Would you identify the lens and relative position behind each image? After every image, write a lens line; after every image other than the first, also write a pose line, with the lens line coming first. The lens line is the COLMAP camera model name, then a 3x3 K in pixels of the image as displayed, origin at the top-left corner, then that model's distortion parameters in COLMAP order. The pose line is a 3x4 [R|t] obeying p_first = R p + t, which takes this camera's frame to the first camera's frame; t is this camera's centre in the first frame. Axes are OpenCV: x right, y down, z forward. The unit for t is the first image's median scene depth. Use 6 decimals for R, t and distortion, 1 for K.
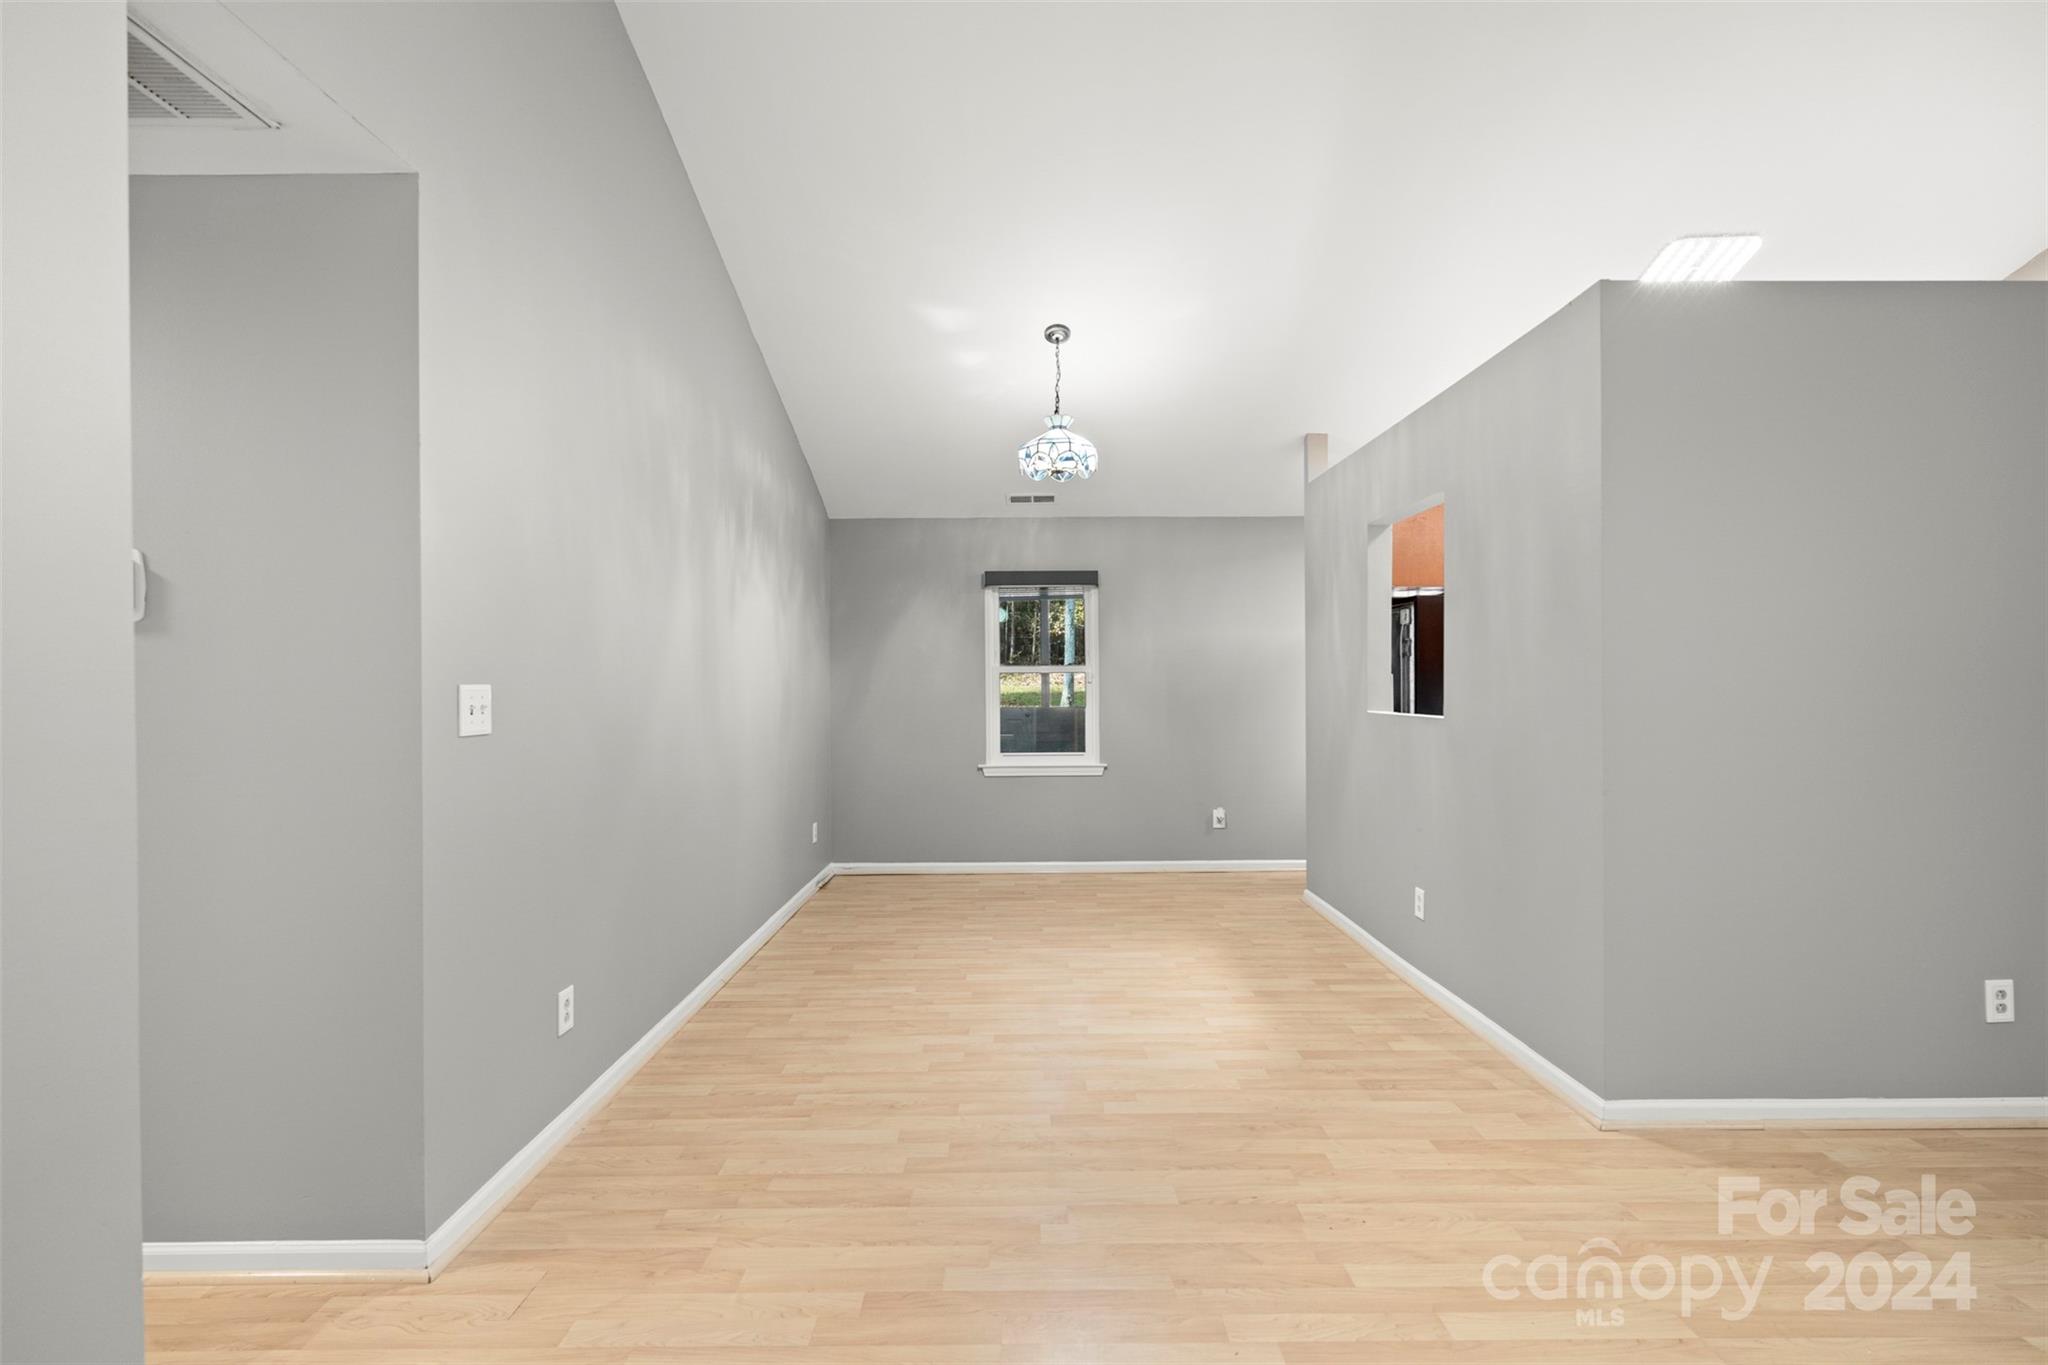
lens RADIAL K [[898.6, 0, 1027.3], [0, 898.6, 686.9], [0, 0, 1]] dist [-0.001673, 0.000369]
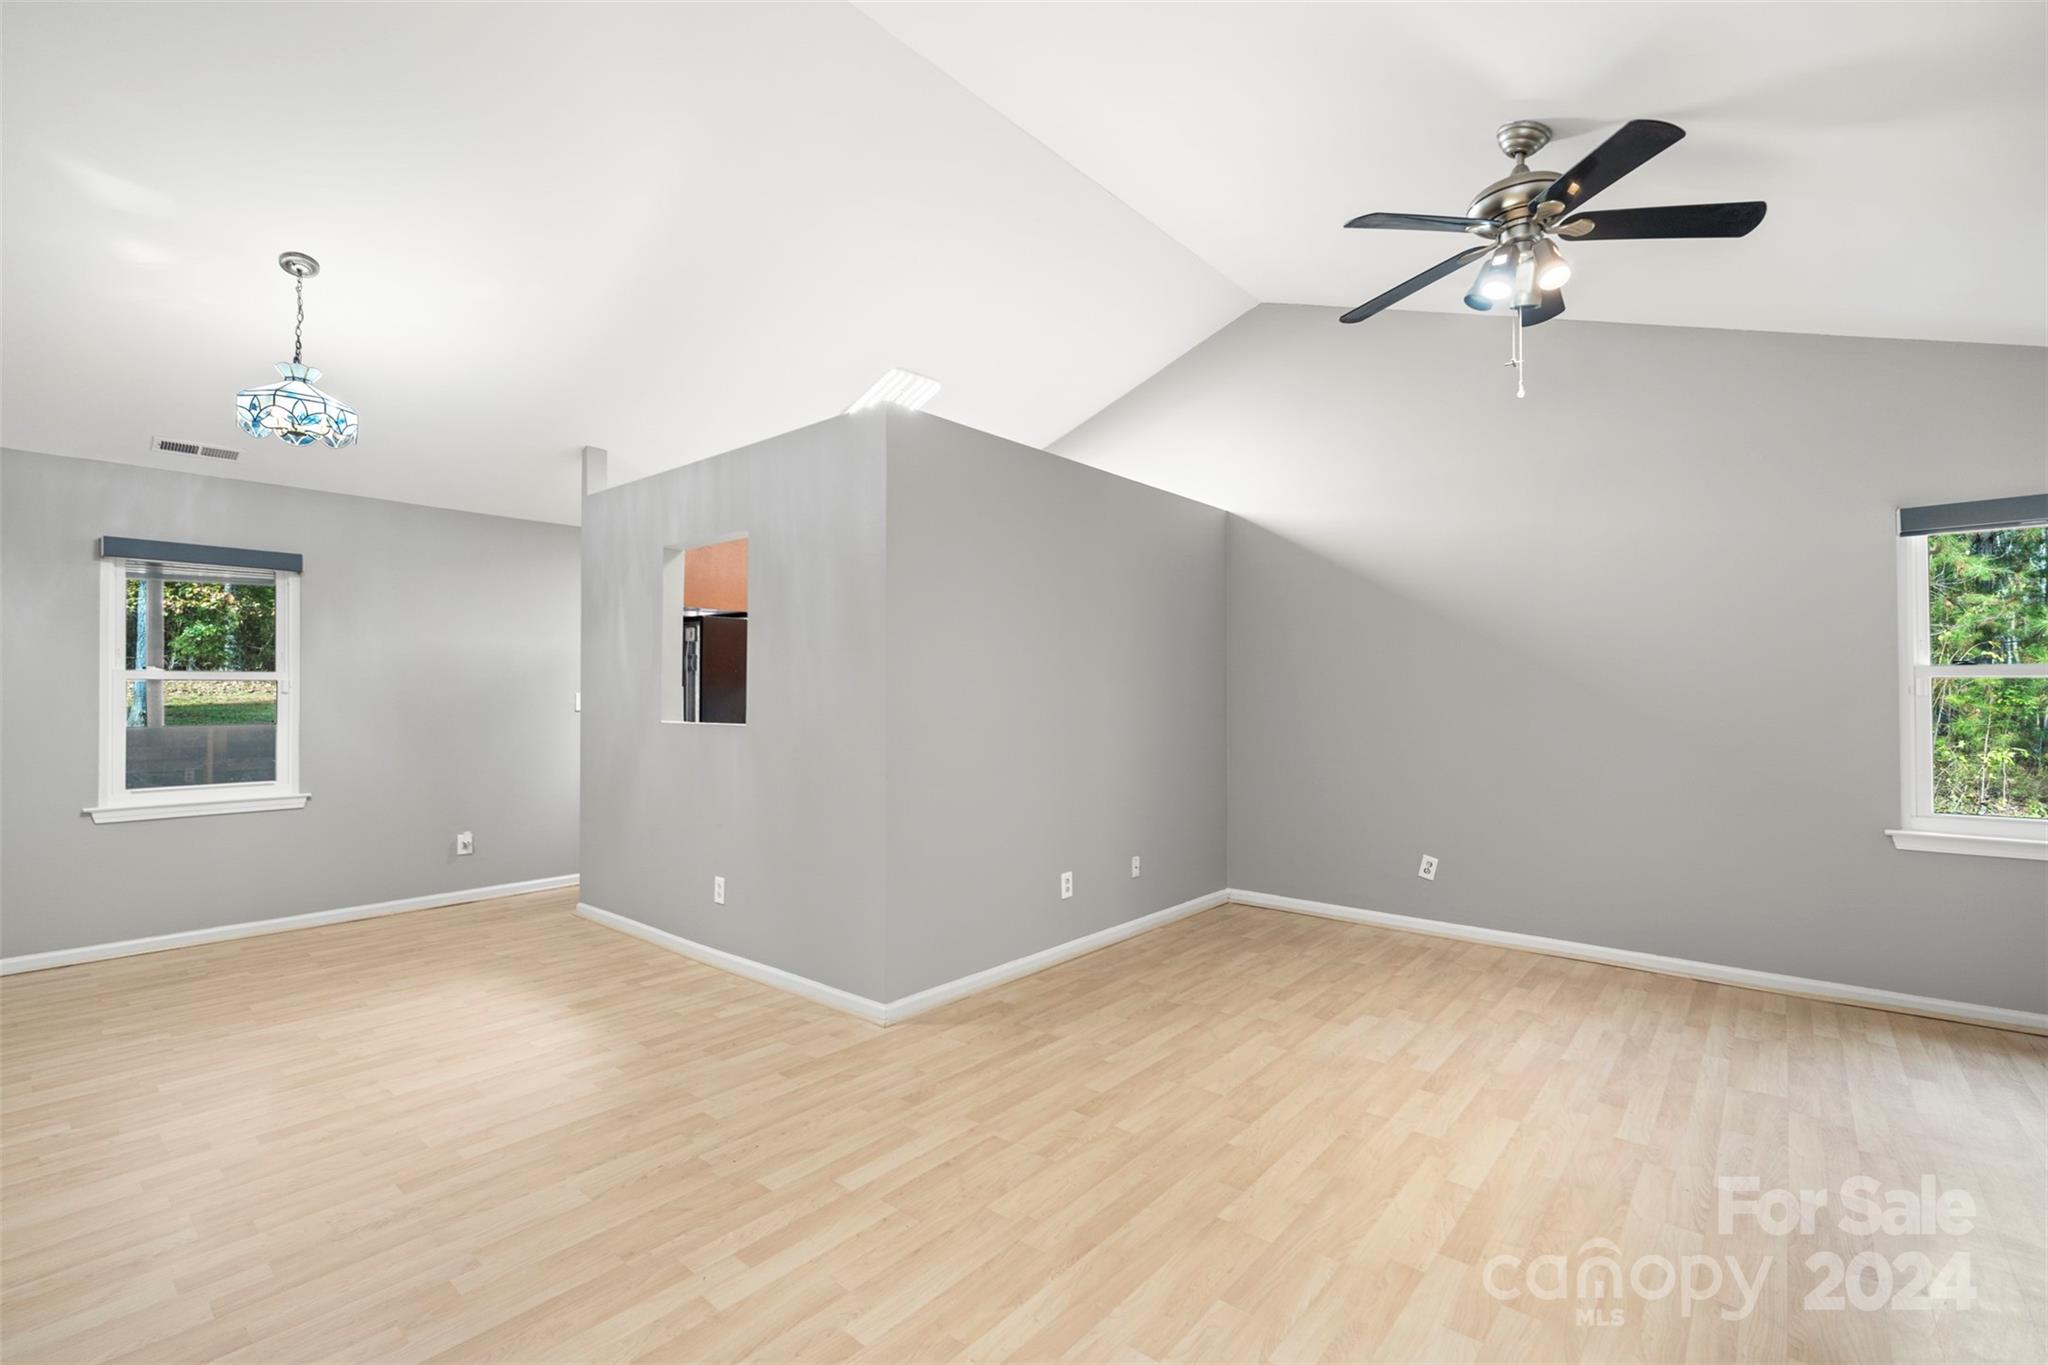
lens RADIAL K [[900.5, 0, 1025.8], [0, 900.5, 682.6], [0, 0, 1]] dist [-0.002084, -0.000380]
pose [[0.652323, 0.014422, 0.757804, -0.182326], [-0.000688, 0.999830, -0.018436, 0.000778], [-0.757941, 0.011504, 0.652222, -0.034220]]
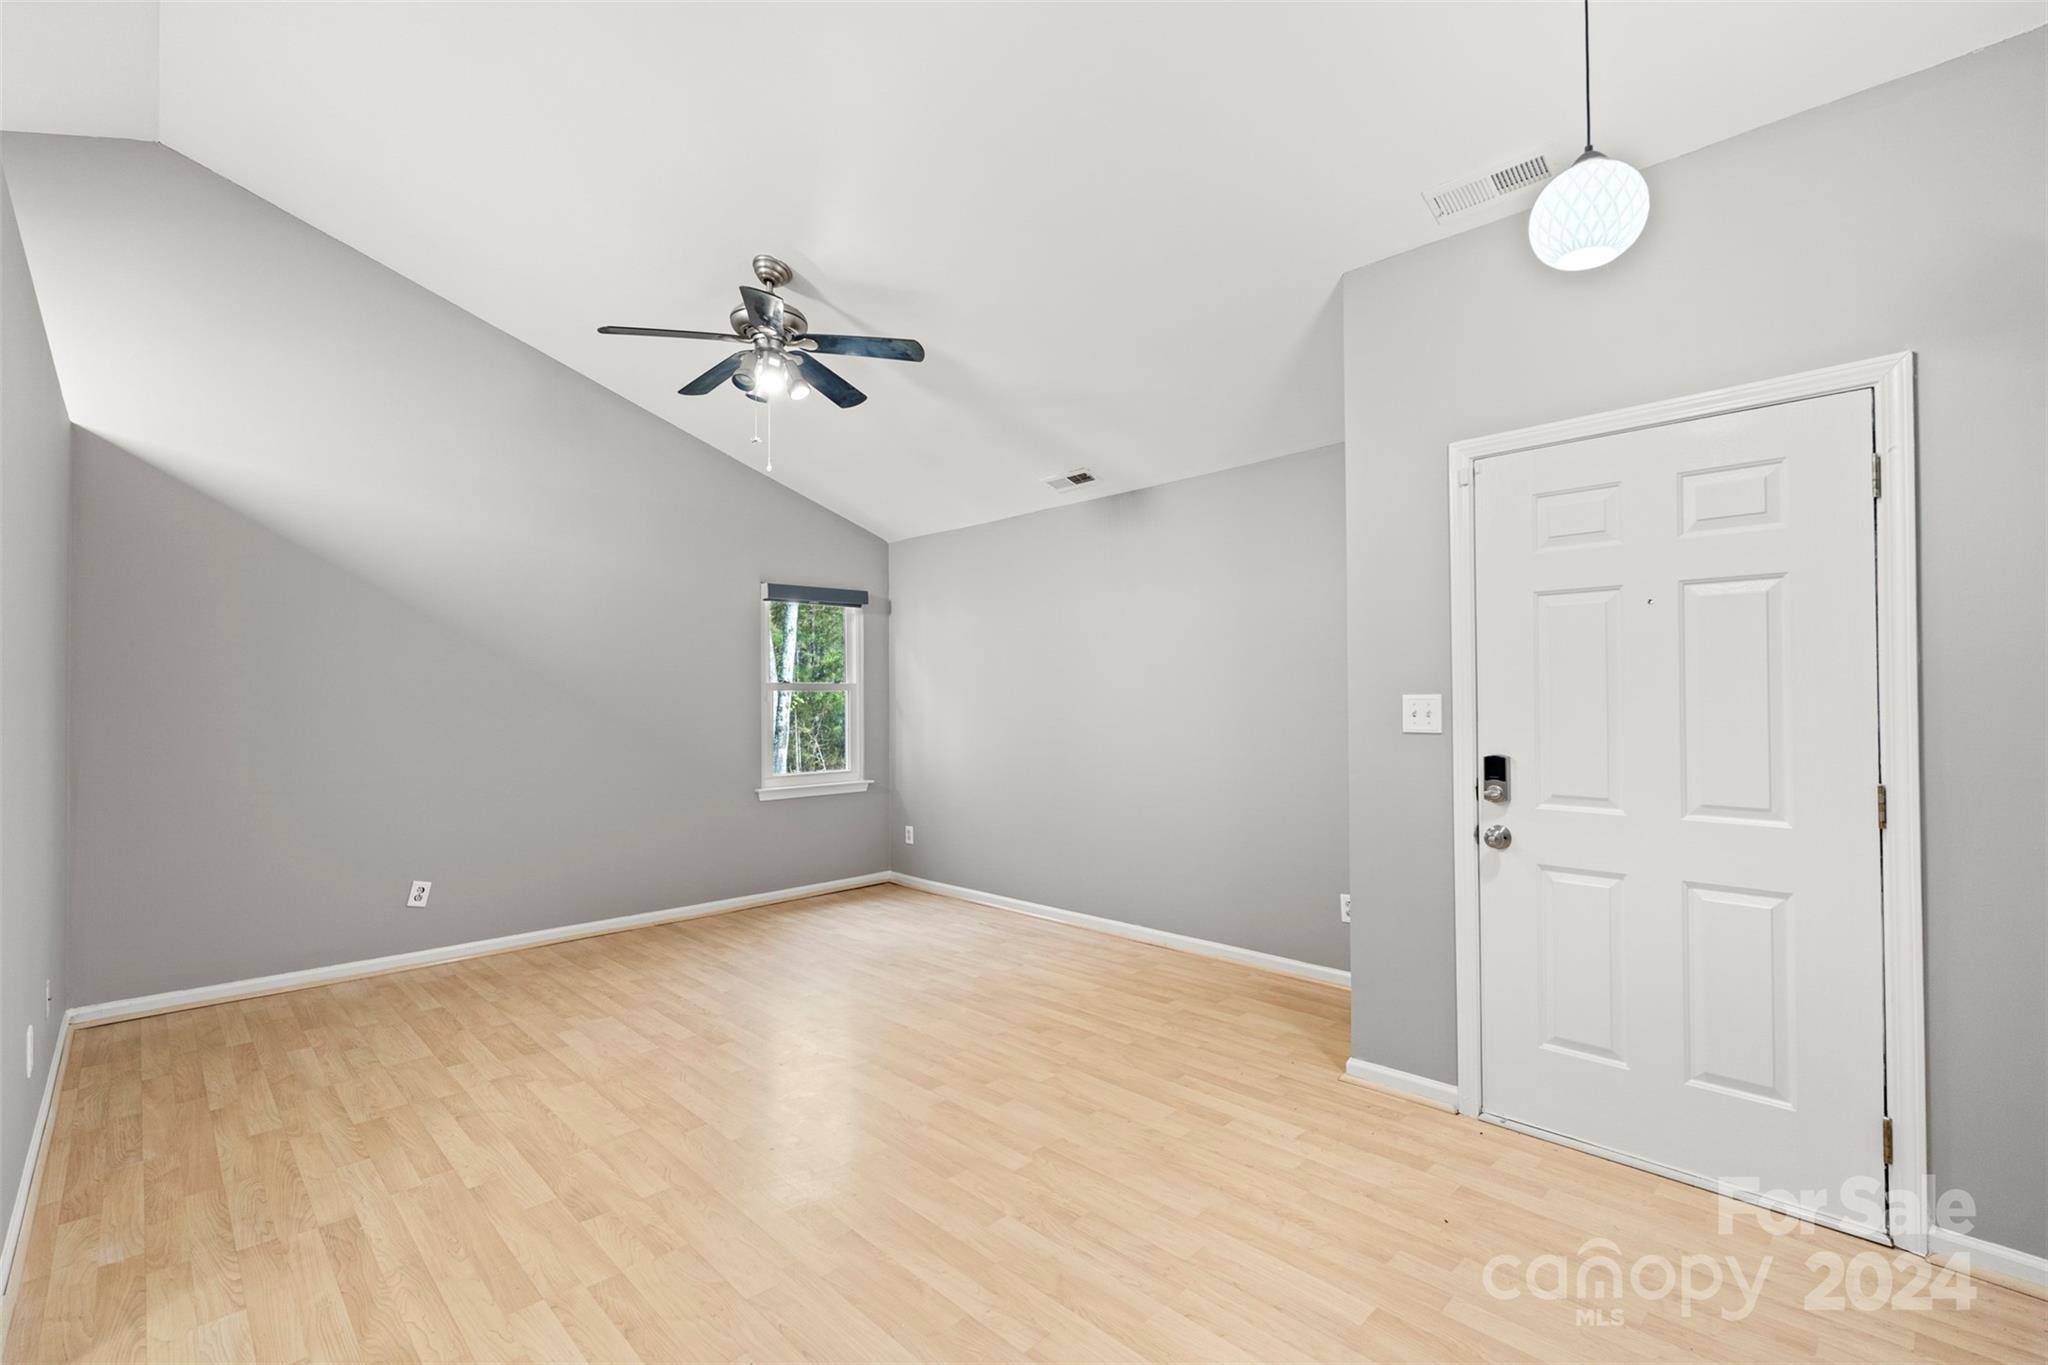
lens RADIAL K [[900.5, 0, 1025.8], [0, 900.5, 682.6], [0, 0, 1]] dist [-0.002084, -0.000380]
pose [[-0.697714, 0.023235, 0.715999, -0.230218], [0.012801, 0.999719, -0.019968, -0.001334], [-0.716262, -0.004766, -0.697815, 0.658602]]
